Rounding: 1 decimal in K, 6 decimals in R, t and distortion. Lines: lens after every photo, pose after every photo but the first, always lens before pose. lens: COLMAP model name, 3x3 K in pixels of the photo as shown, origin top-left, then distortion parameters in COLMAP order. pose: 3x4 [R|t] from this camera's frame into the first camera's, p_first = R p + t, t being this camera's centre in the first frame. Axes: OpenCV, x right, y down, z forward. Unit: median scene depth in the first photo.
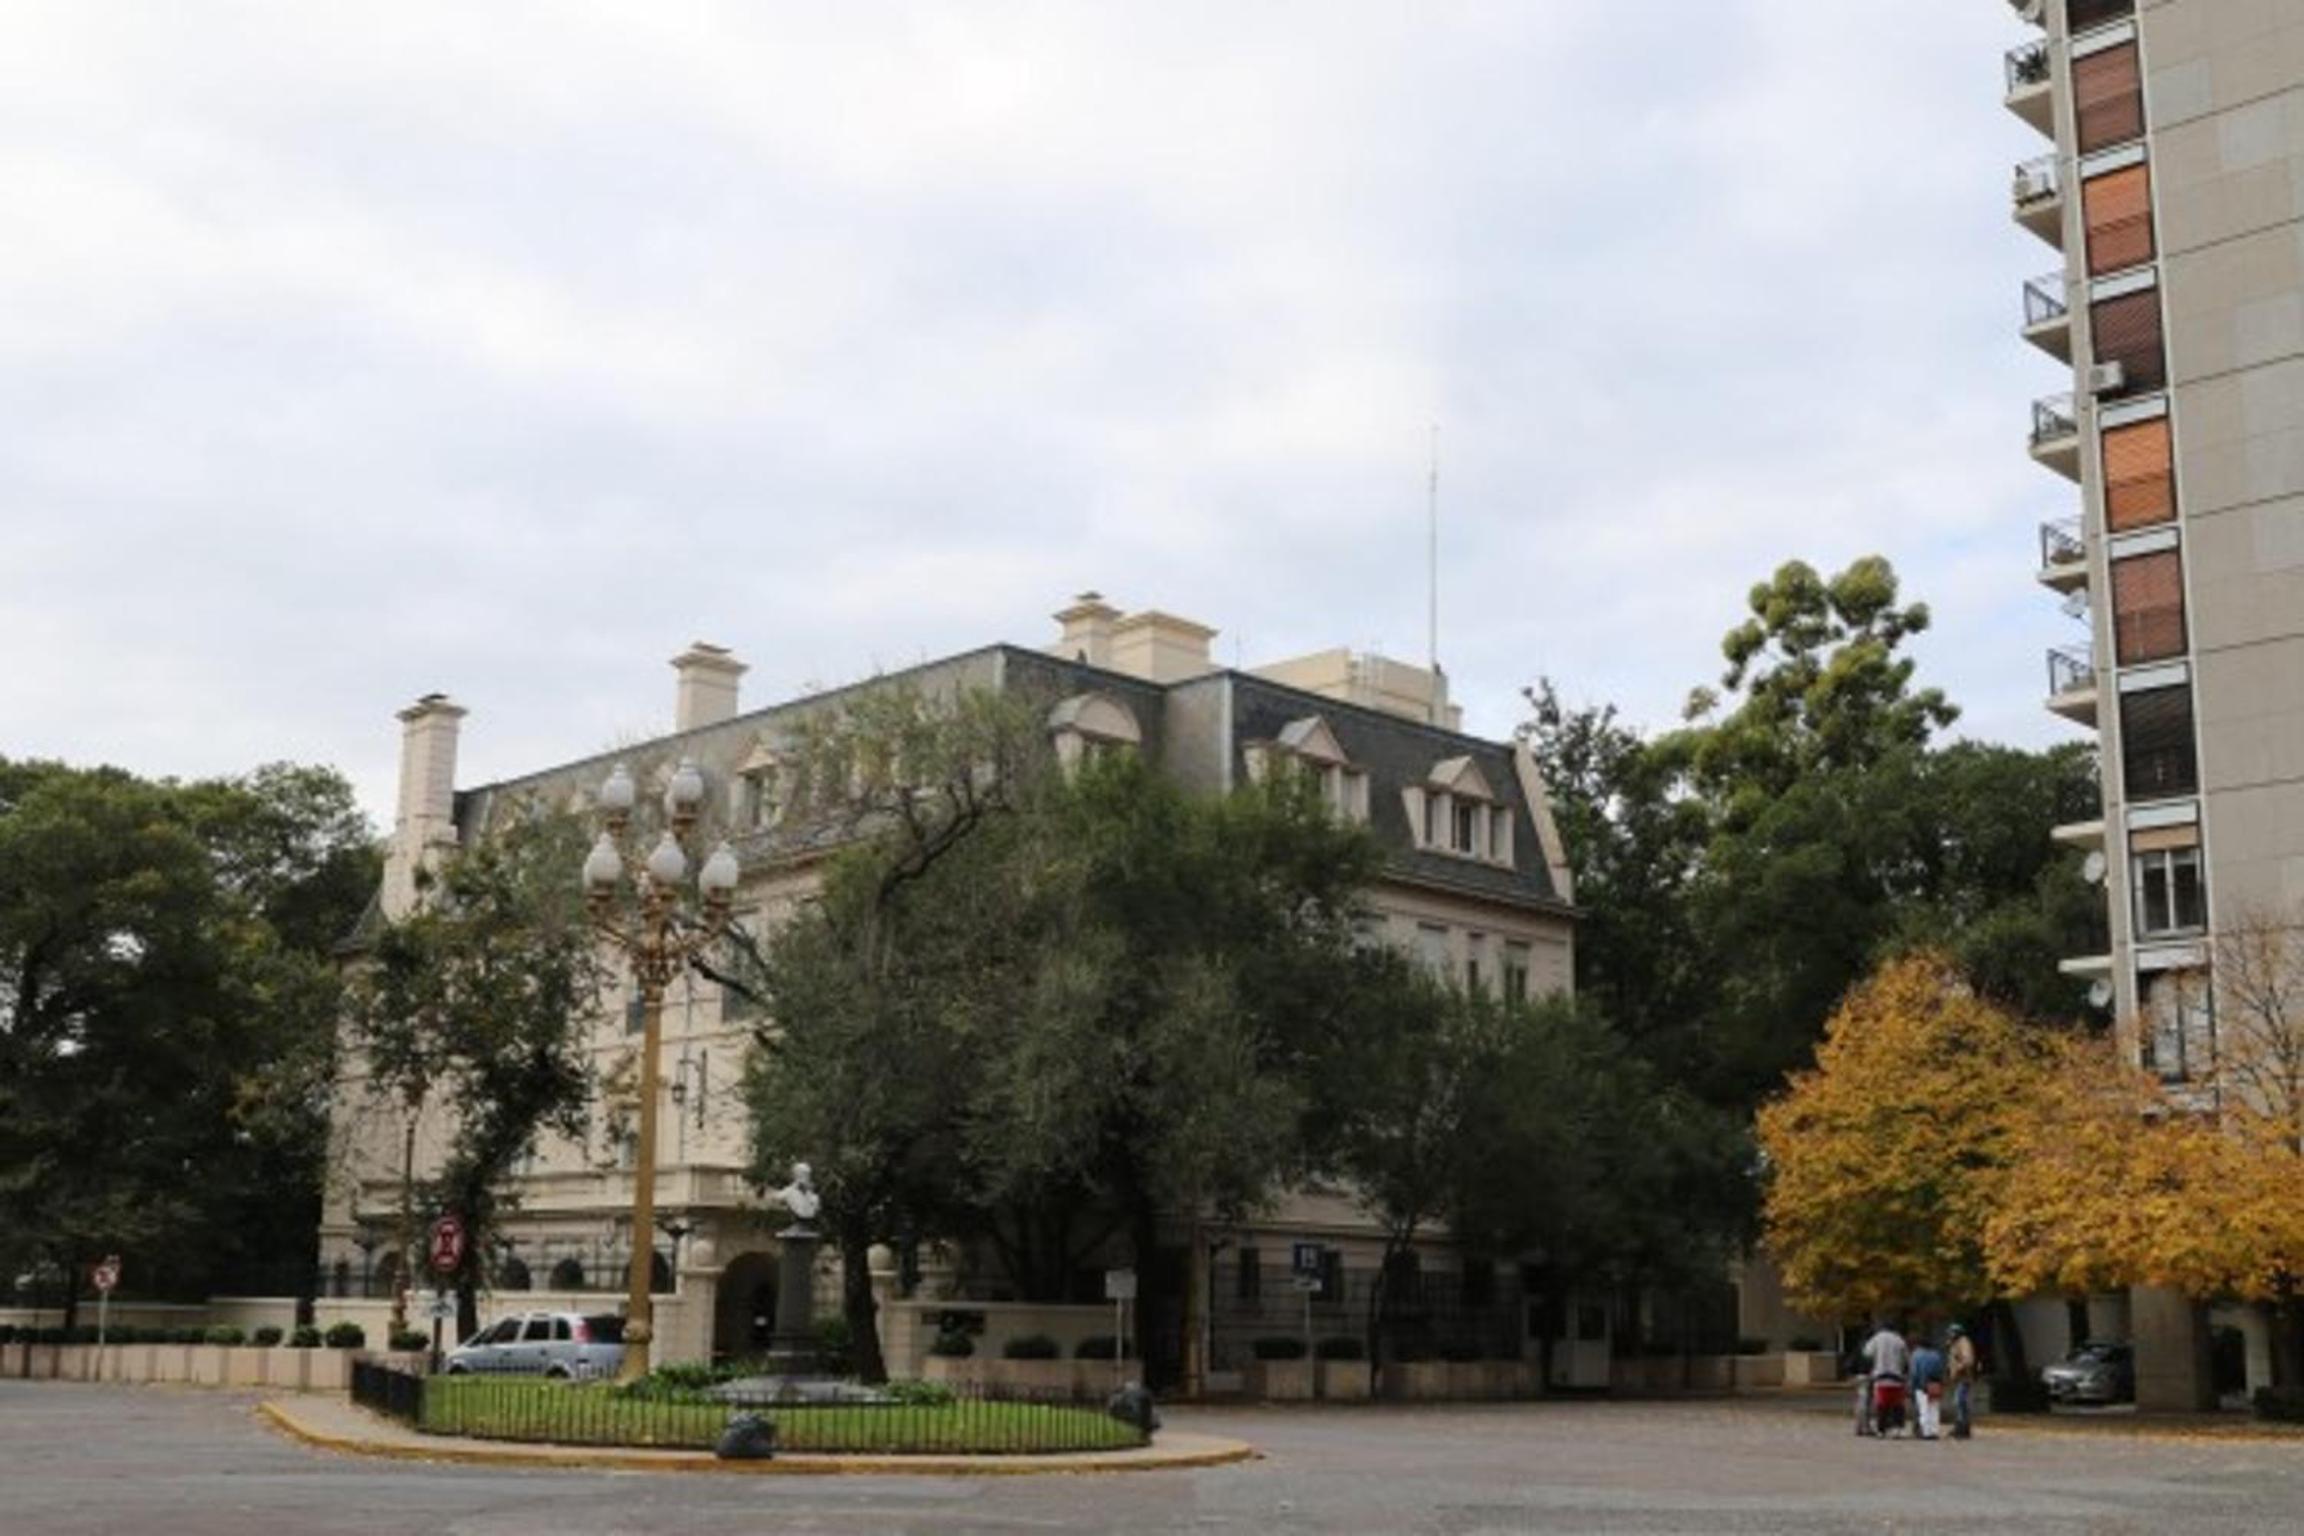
lens RADIAL K [[2540.5, 0, 1153.6], [0, 2540.5, 768.9], [0, 0, 1]] dist [-0.082731, 0.000000]
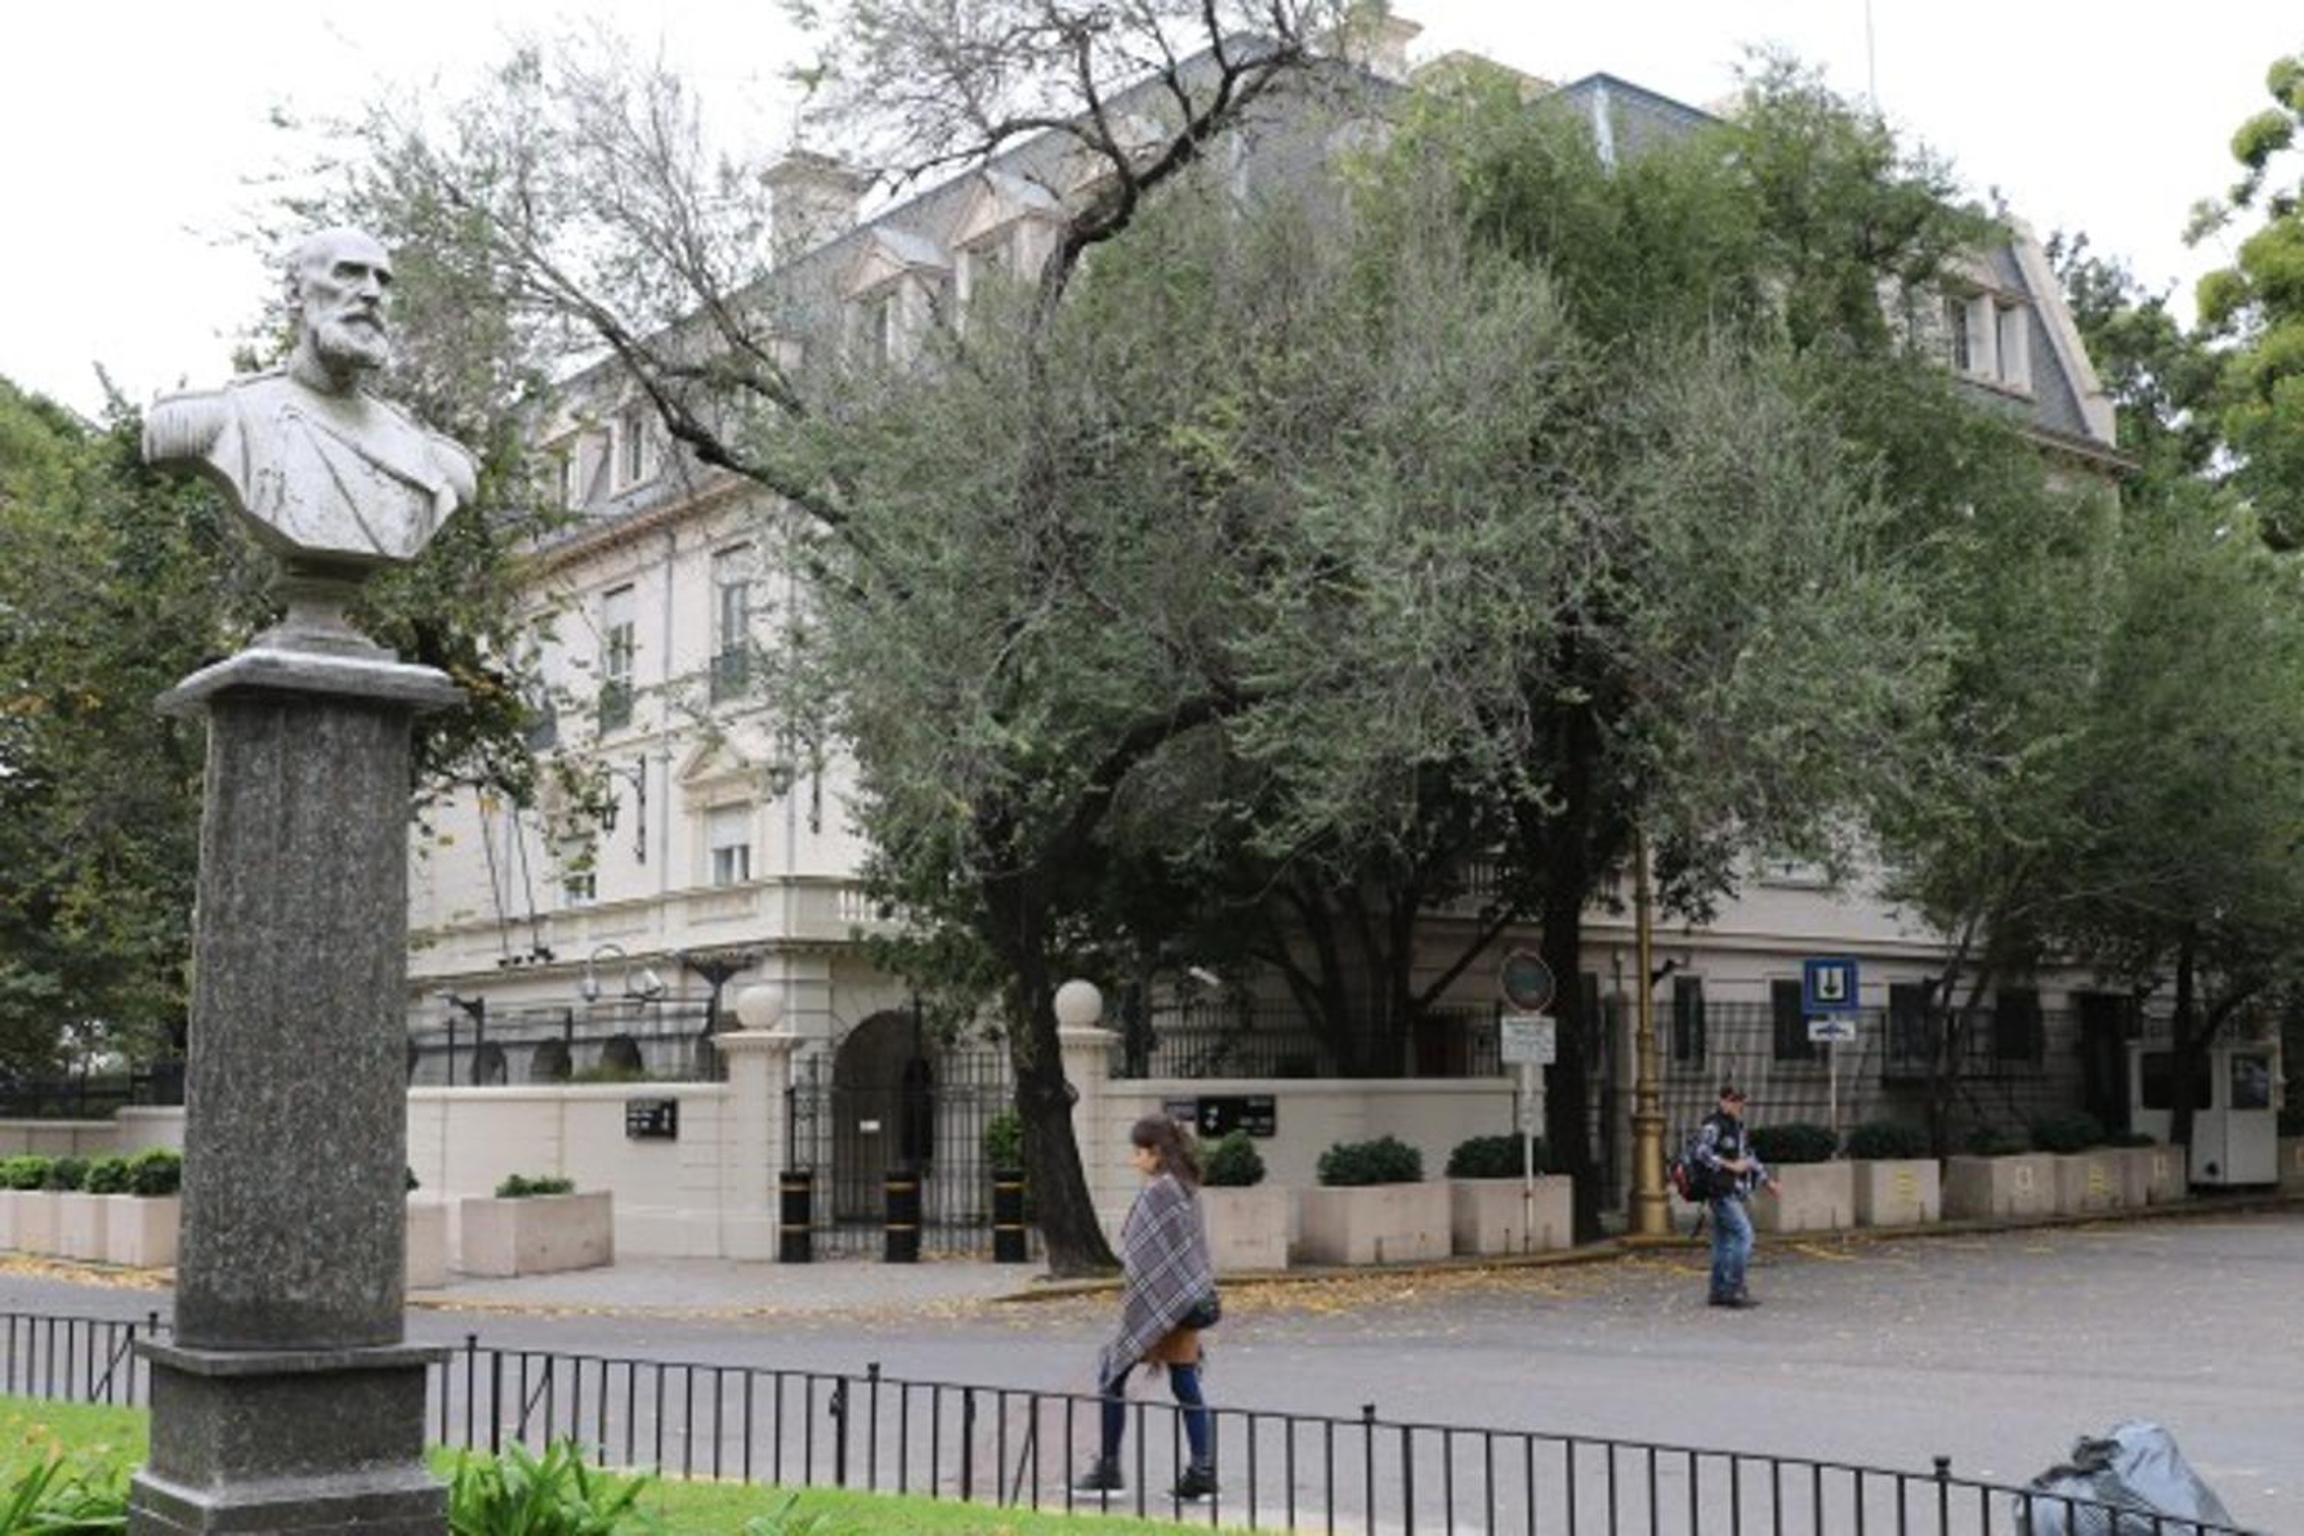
lens RADIAL K [[2540.5, 0, 1156.7], [0, 2540.5, 767.1], [0, 0, 1]] dist [-0.082731, 0.000000]
pose [[0.995231, -0.039424, -0.089220, -0.035979], [0.046923, 0.995396, 0.083582, 0.086583], [0.085514, -0.087370, 0.992499, 0.410948]]
